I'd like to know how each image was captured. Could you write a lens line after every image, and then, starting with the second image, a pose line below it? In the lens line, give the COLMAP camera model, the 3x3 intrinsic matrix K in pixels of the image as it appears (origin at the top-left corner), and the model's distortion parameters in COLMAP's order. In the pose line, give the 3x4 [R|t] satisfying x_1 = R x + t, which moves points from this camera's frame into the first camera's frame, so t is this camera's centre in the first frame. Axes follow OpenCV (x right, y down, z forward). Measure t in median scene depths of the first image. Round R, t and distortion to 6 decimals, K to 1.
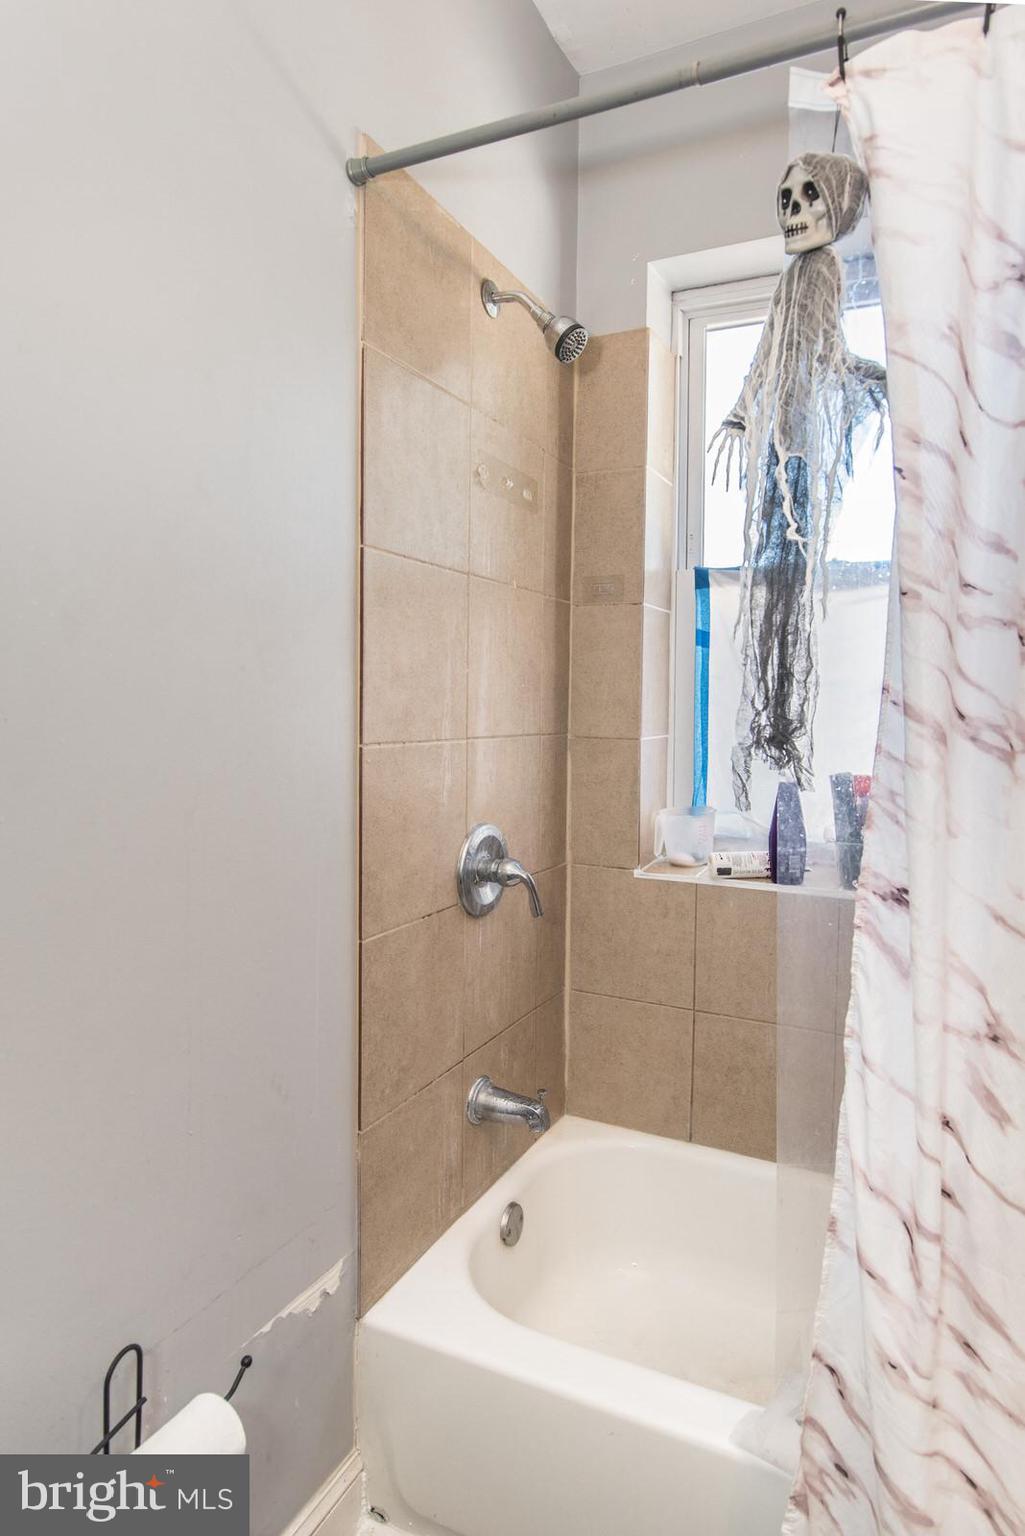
lens RADIAL K [[893.4, 0, 512.5], [0, 893.4, 768.0], [0, 0, 1]] dist [-0.004348, -0.001490]
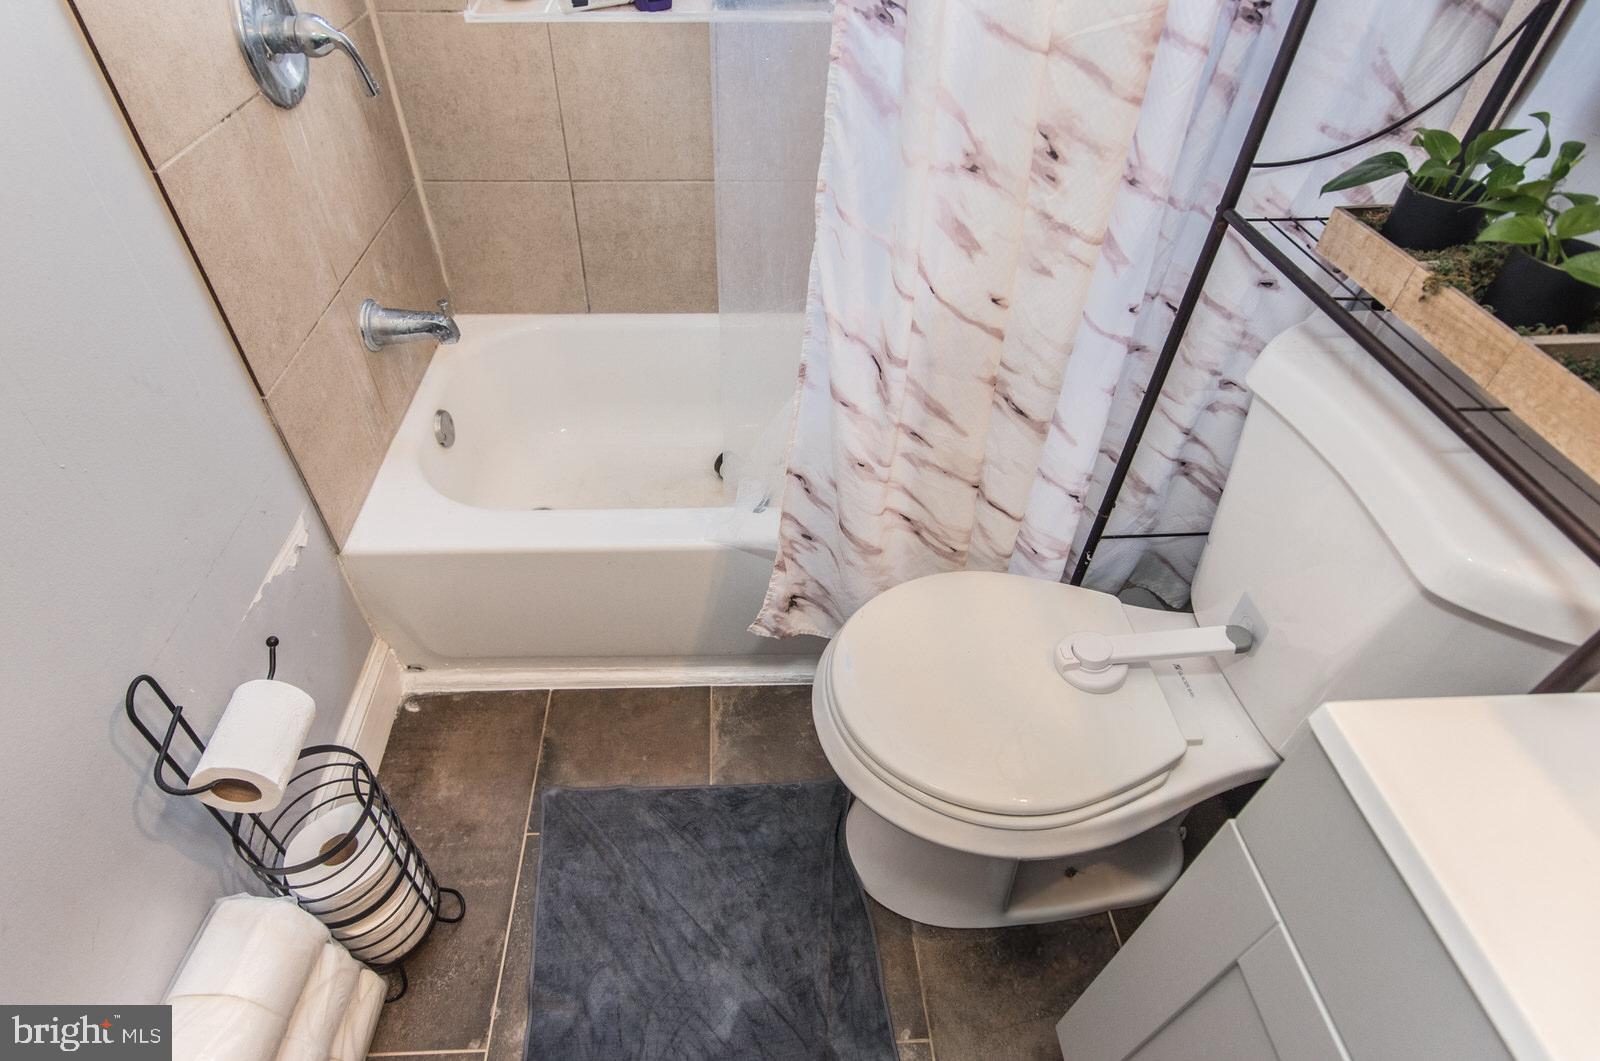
lens RADIAL K [[839.1, 0, 798.0], [0, 839.1, 575.5], [0, 0, 1]] dist [0.002744, 0.000140]
pose [[0.879292, -0.342070, 0.331412, -0.077361], [0.040838, 0.747414, 0.663102, 0.007646], [-0.474530, -0.569526, 0.671165, 0.146976]]
